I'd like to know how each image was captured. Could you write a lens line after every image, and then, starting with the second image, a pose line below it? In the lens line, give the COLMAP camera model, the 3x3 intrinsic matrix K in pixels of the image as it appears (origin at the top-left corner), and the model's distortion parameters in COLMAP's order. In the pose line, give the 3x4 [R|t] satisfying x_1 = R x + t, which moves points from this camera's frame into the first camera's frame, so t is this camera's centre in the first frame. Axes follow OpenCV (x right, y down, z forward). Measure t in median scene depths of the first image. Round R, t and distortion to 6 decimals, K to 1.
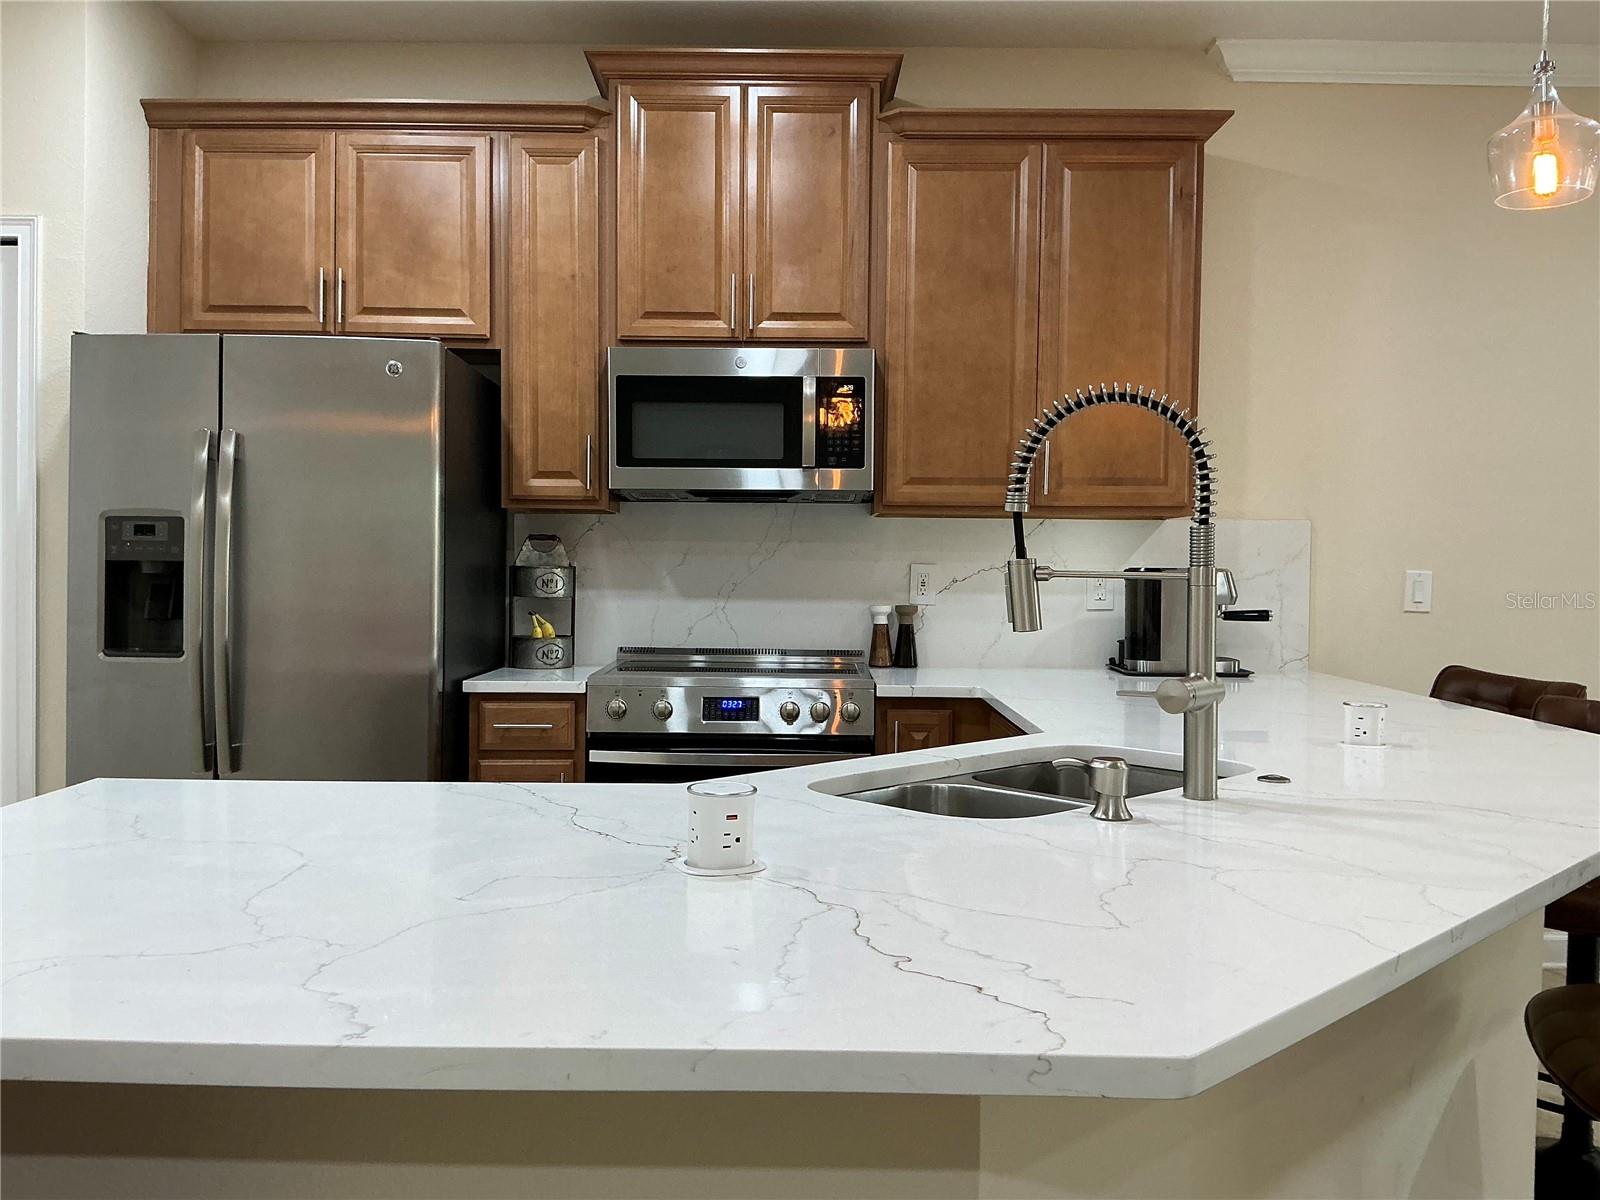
lens RADIAL K [[1323.0, 0, 800.0], [0, 1323.0, 600.0], [0, 0, 1]] dist [0.160653, -0.335600]
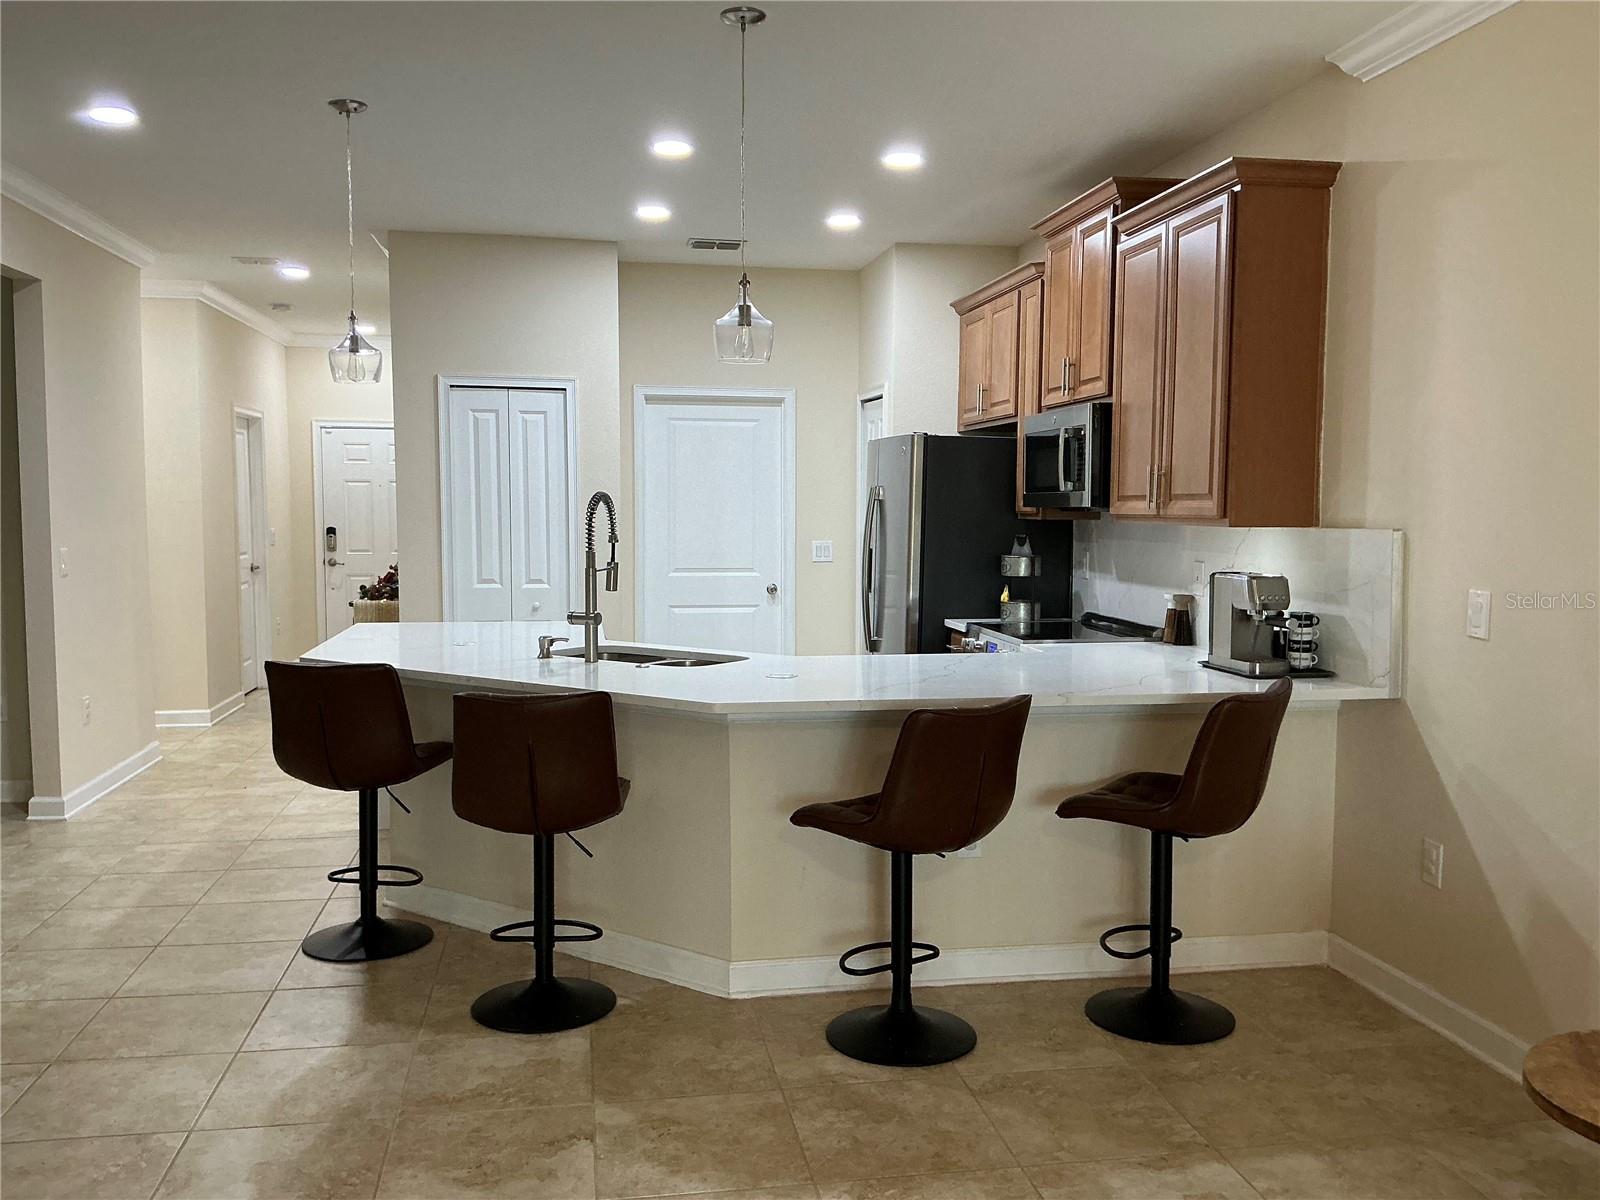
lens RADIAL K [[1323.0, 0, 800.0], [0, 1323.0, 600.0], [0, 0, 1]] dist [0.160653, -0.335600]
pose [[0.169718, 0.062614, -0.983502, 1.338111], [-0.029895, 0.997847, 0.058368, -0.057426], [0.985039, 0.019496, 0.171225, 0.468932]]
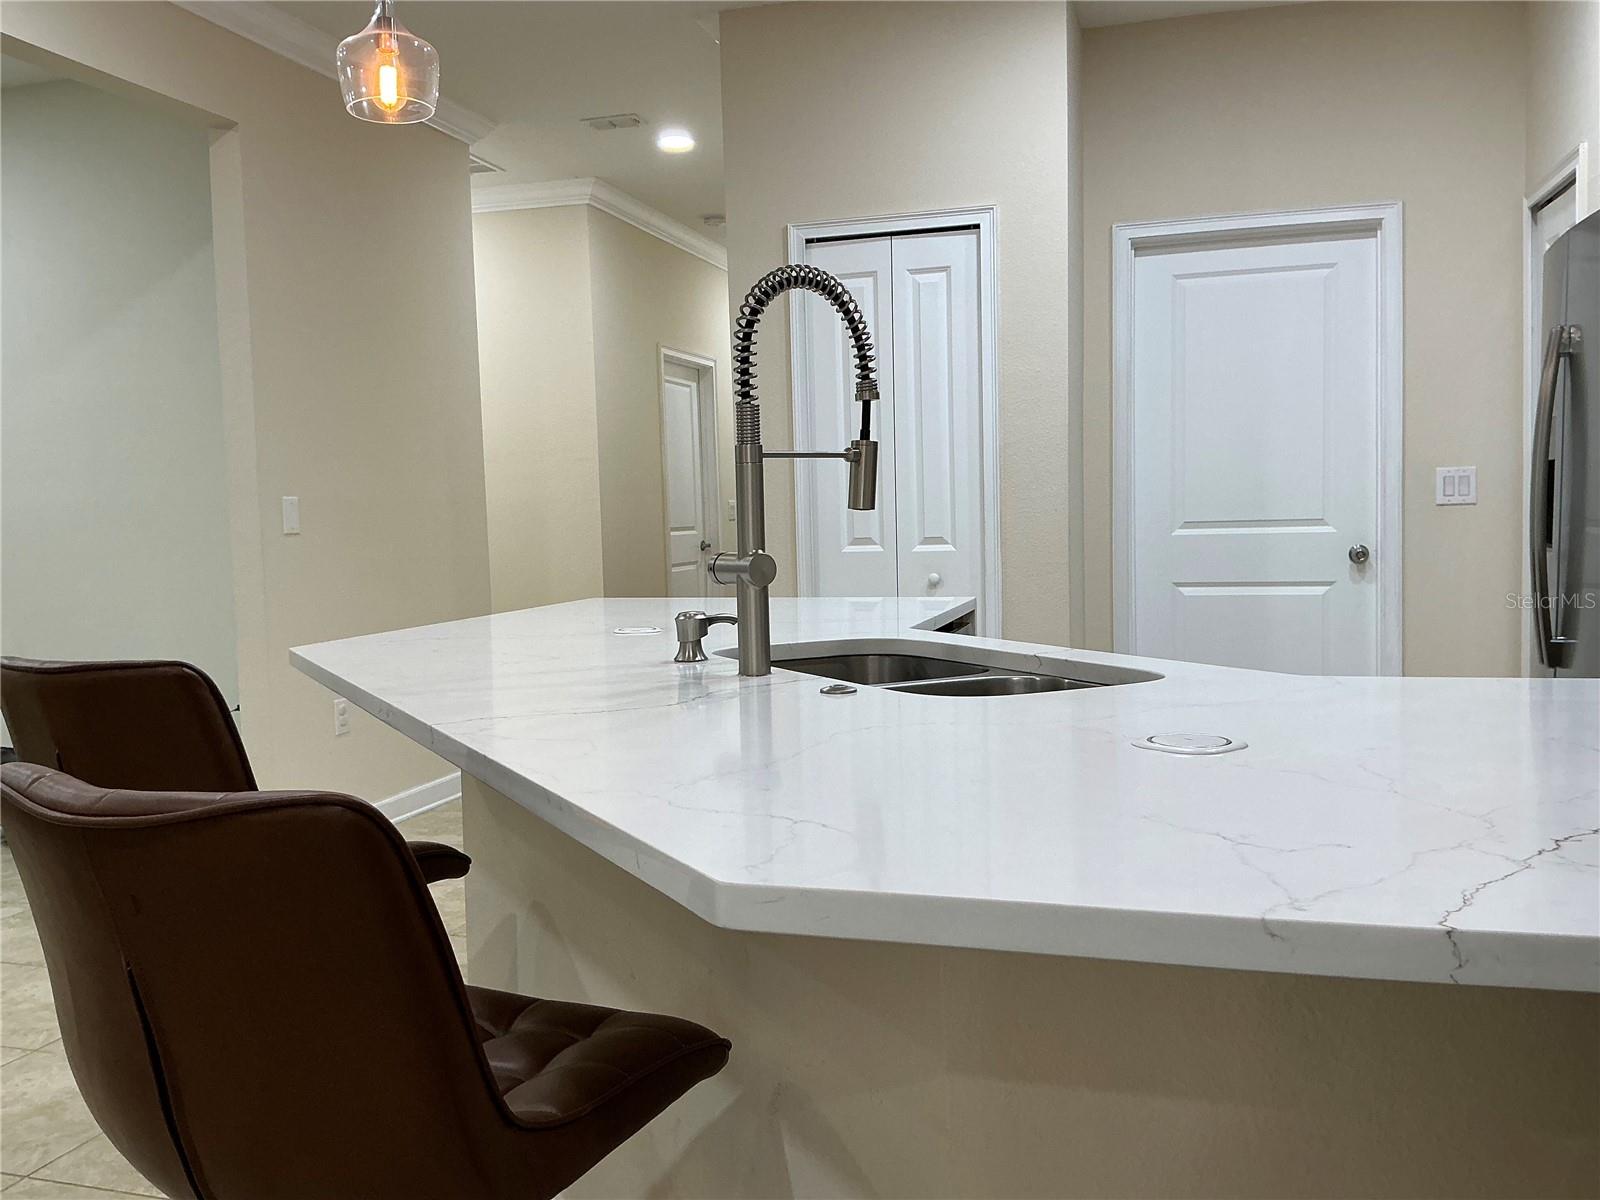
lens RADIAL K [[1323.0, 0, 800.0], [0, 1323.0, 600.0], [0, 0, 1]] dist [0.160653, -0.335600]
pose [[-0.282483, 0.060722, -0.957348, 0.603613], [-0.005129, 0.997885, 0.064806, 0.013296], [0.959259, 0.023217, -0.281574, 0.640968]]
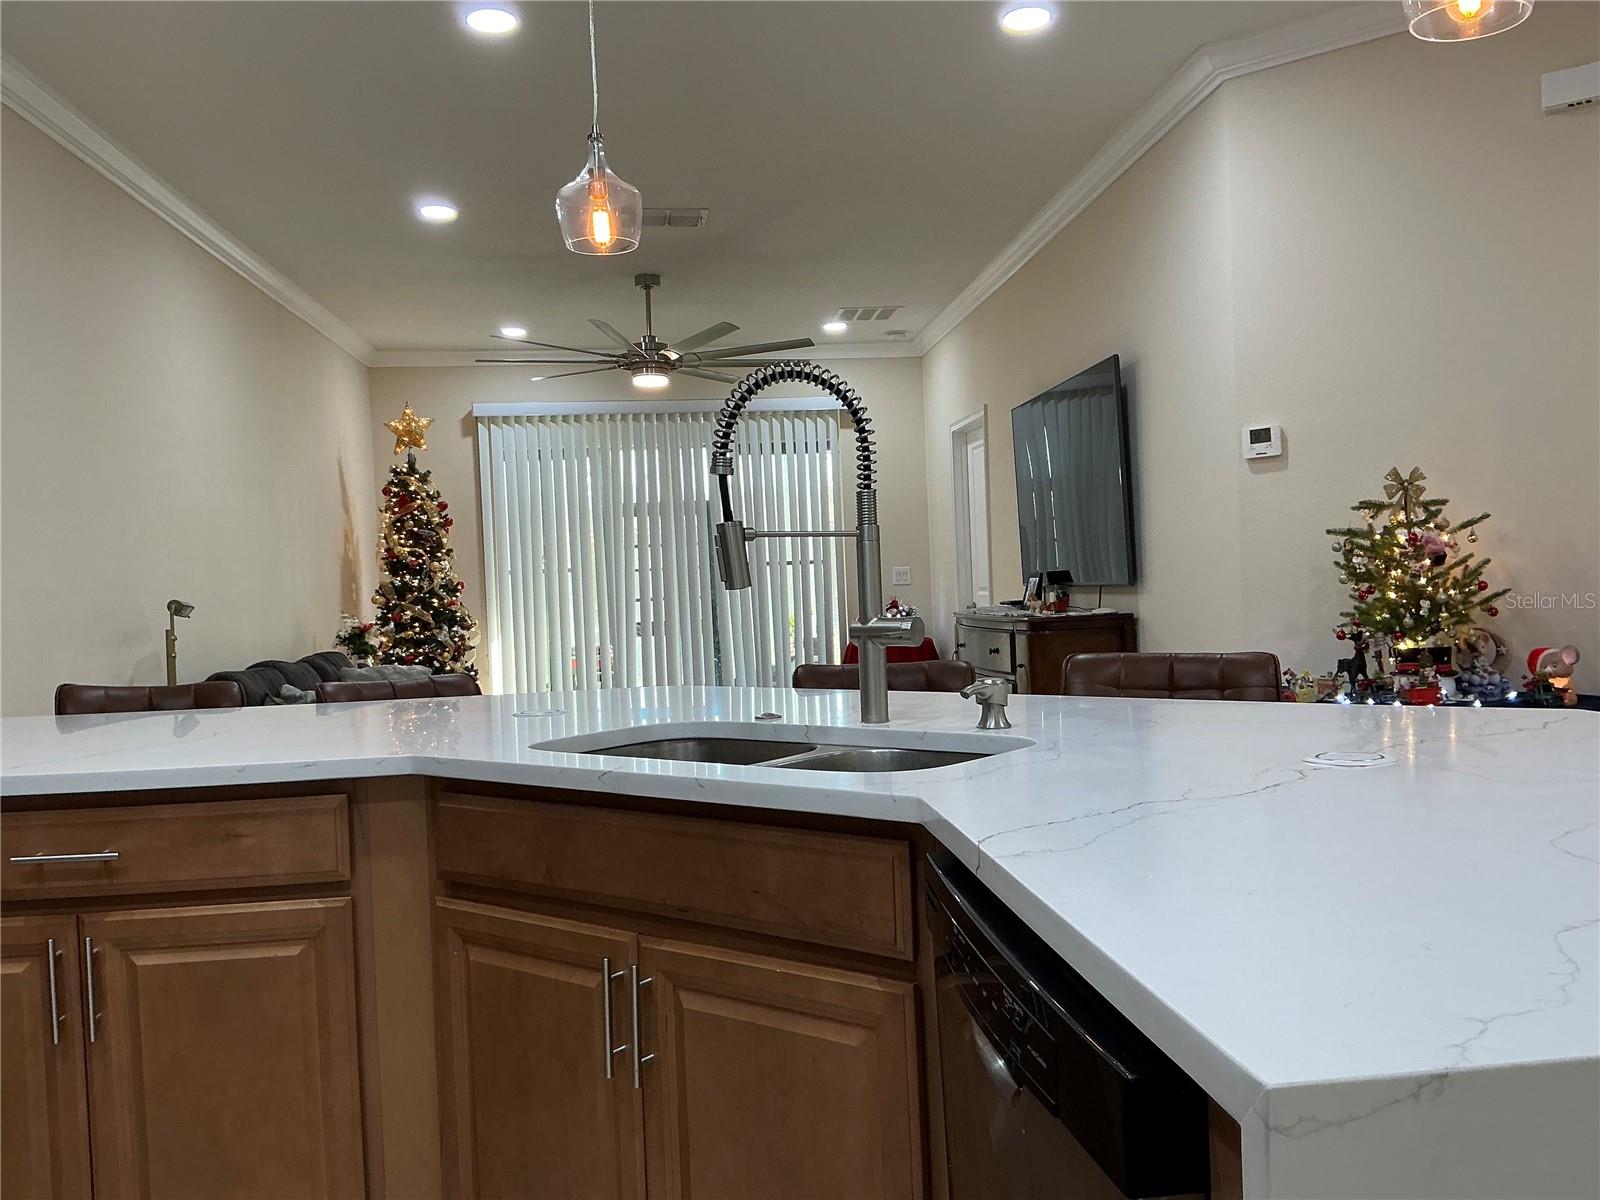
lens RADIAL K [[1323.0, 0, 800.0], [0, 1323.0, 600.0], [0, 0, 1]] dist [0.160653, -0.335600]
pose [[-0.094646, -0.020348, 0.995303, -0.415907], [0.069048, 0.997249, 0.026954, 0.002577], [-0.993114, 0.071275, -0.092981, 0.570413]]
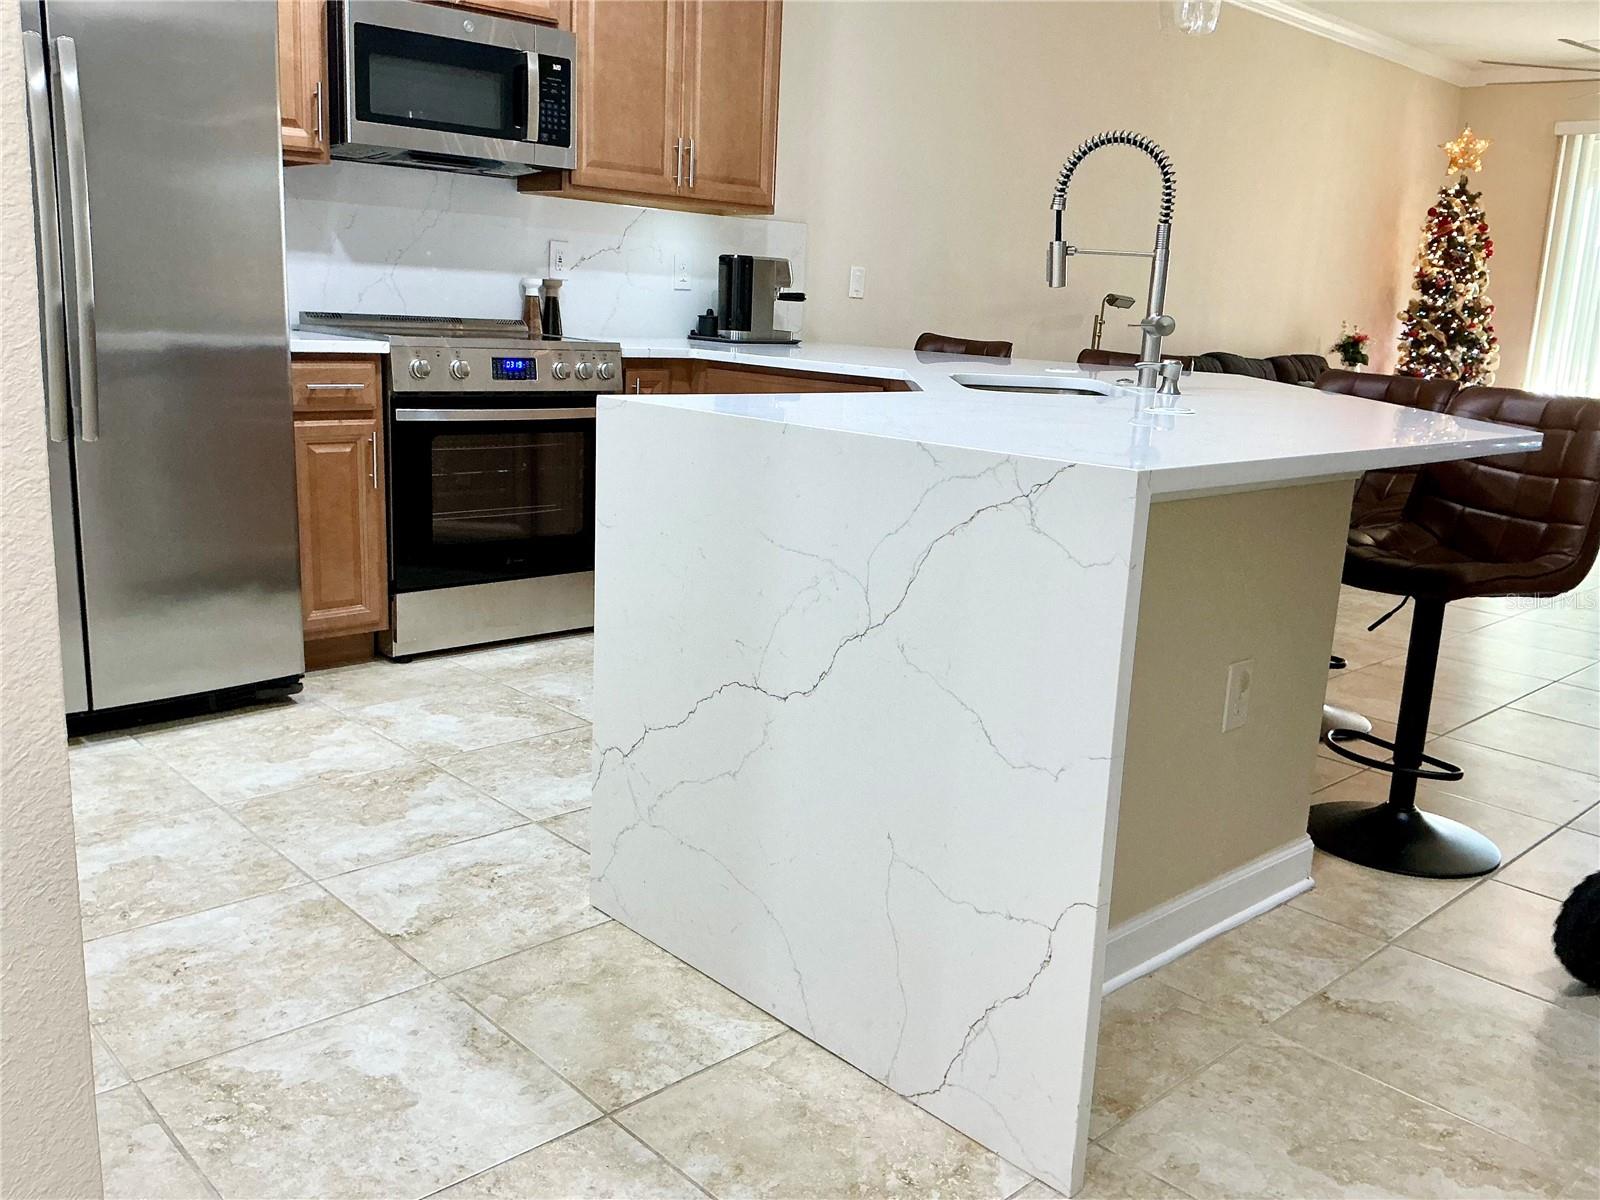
lens RADIAL K [[1323.0, 0, 800.0], [0, 1323.0, 600.0], [0, 0, 1]] dist [0.160653, -0.335600]
pose [[0.725473, -0.128471, 0.676154, -0.606930], [-0.019454, 0.978204, 0.206735, 0.033187], [-0.687976, -0.163135, 0.707161, 0.016768]]
